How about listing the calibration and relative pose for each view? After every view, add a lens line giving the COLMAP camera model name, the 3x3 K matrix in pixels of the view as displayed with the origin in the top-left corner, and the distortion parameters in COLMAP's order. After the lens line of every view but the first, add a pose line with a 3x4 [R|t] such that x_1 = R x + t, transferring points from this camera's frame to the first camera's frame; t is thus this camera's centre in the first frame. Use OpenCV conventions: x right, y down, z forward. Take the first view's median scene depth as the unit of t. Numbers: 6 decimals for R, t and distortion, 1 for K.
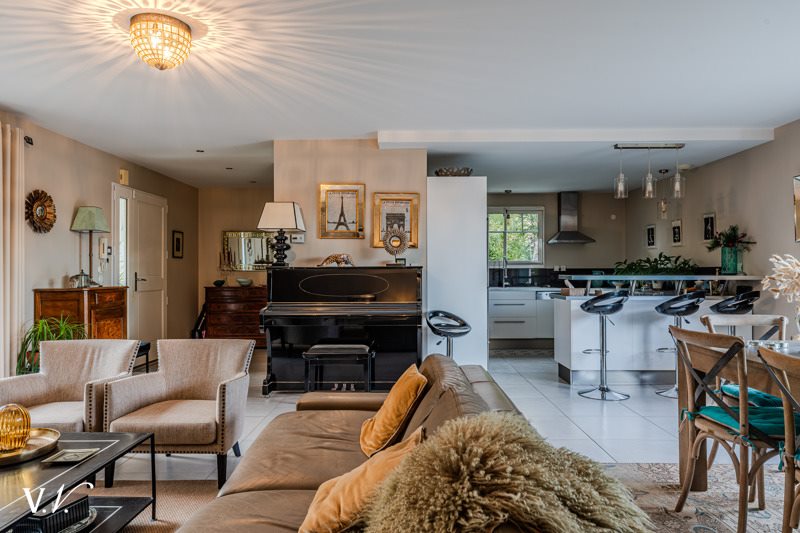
lens RADIAL K [[521.8, 0, 403.6], [0, 521.8, 264.0], [0, 0, 1]] dist [-0.008365, 0.001963]
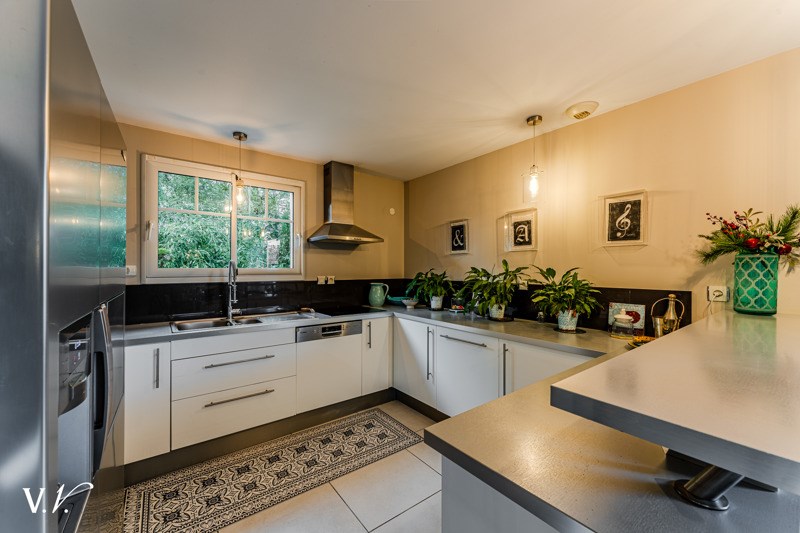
lens RADIAL K [[320.5, 0, 399.8], [0, 320.5, 267.2], [0, 0, 1]] dist [0.003218, -0.000047]
pose [[0.791942, 0.008490, 0.610537, 0.127802], [-0.015142, 0.999869, 0.005737, -0.011444], [-0.610408, -0.013789, 0.791967, 0.629470]]
